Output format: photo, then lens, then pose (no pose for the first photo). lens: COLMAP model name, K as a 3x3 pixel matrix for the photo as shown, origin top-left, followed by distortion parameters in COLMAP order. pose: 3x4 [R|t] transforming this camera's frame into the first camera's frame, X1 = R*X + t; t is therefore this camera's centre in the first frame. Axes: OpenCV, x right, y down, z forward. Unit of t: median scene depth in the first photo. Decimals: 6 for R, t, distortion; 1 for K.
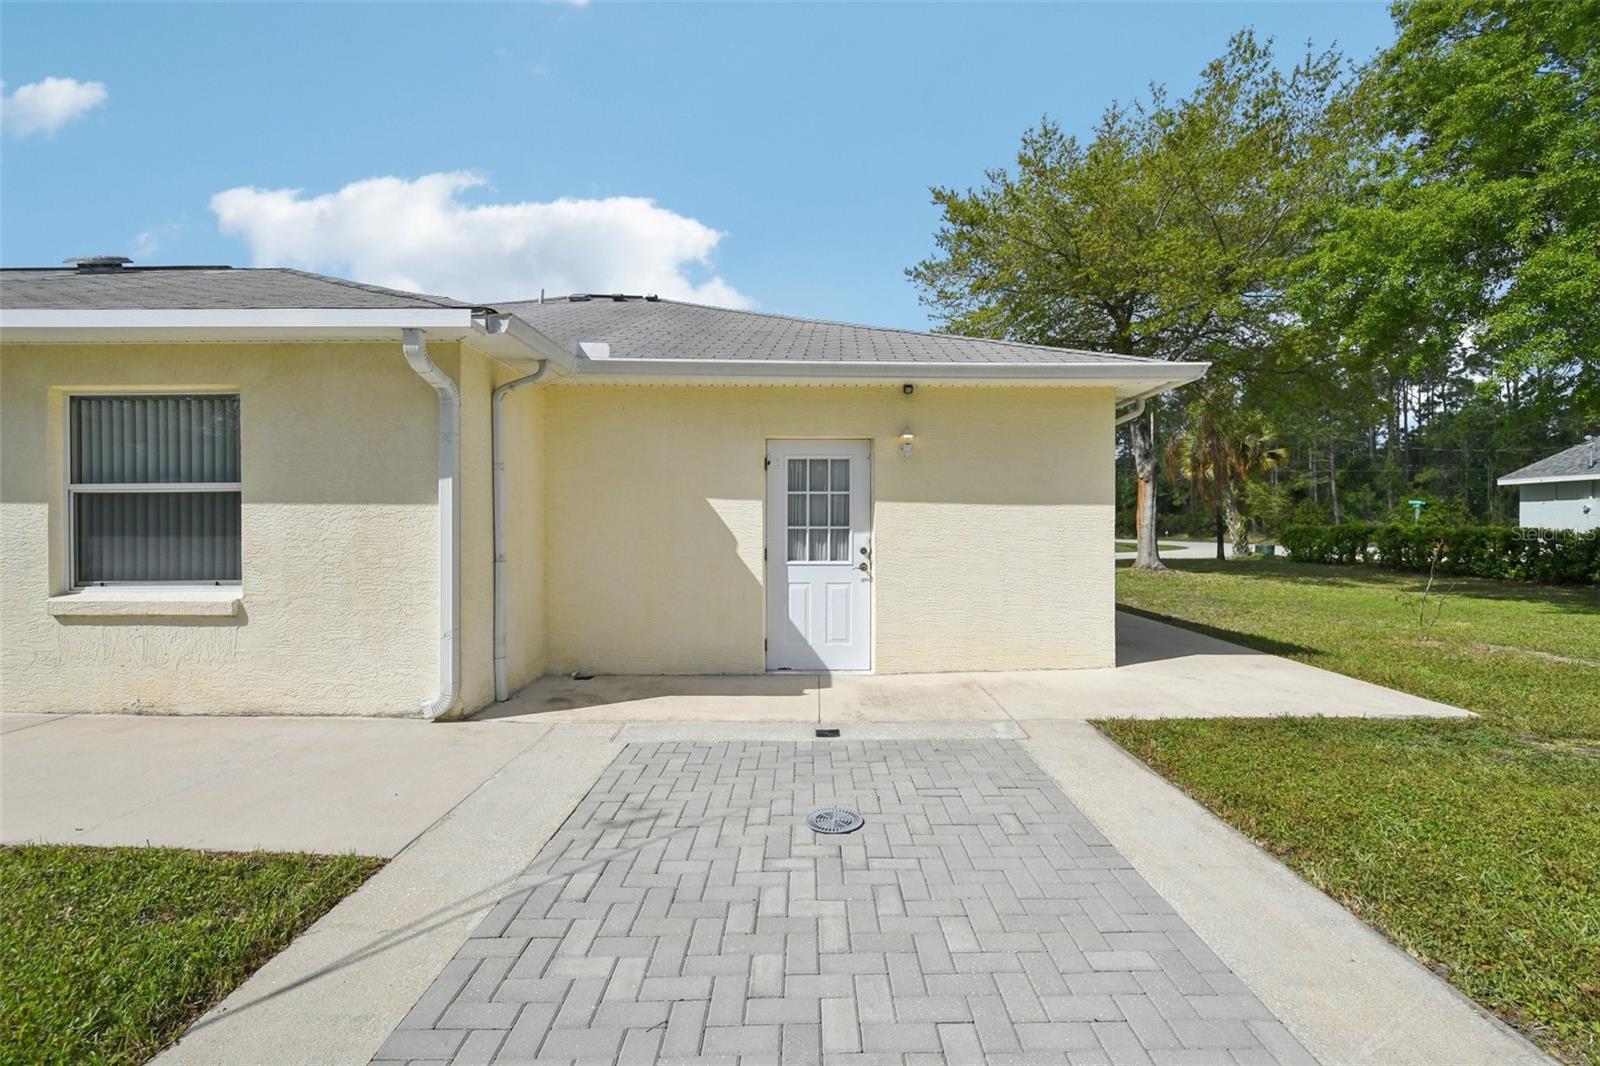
lens RADIAL K [[689.6, 0, 810.8], [0, 689.6, 527.3], [0, 0, 1]] dist [0.003913, -0.000192]
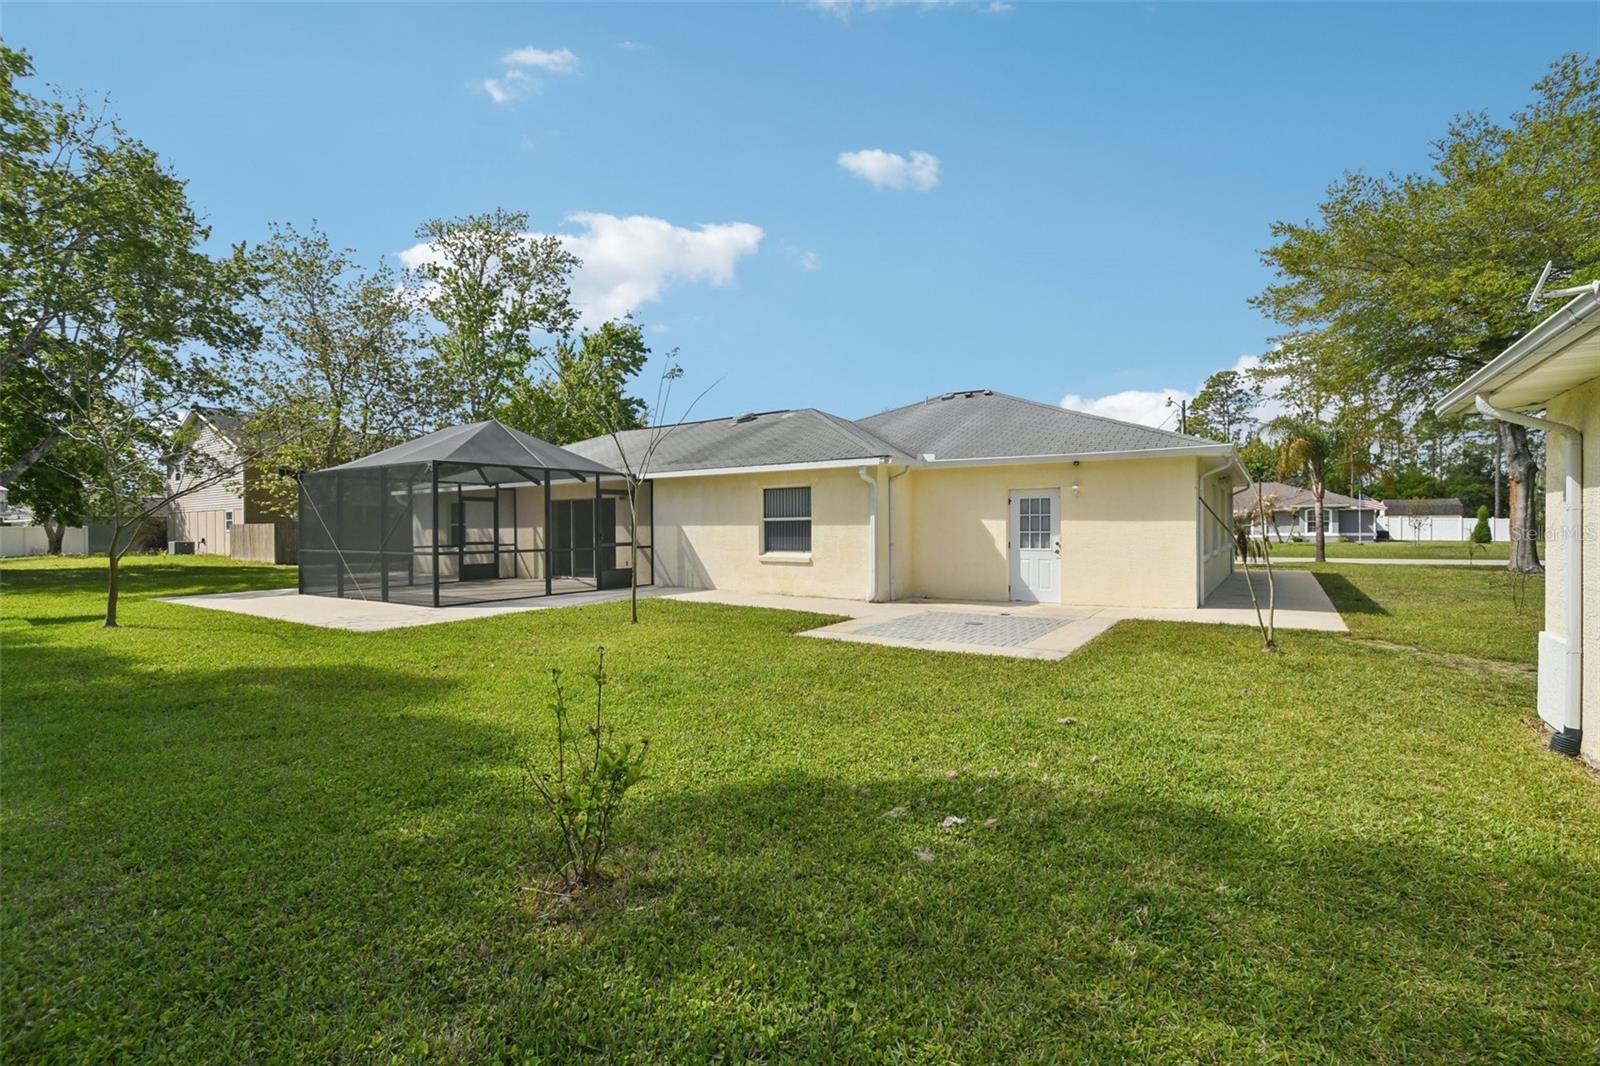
lens RADIAL K [[689.6, 0, 802.6], [0, 689.6, 528.7], [0, 0, 1]] dist [0.003913, -0.000192]
pose [[0.815920, -0.002308, -0.578160, 0.765179], [0.003338, 0.999994, 0.000719, -0.017821], [0.578155, -0.002516, 0.815923, -1.288940]]
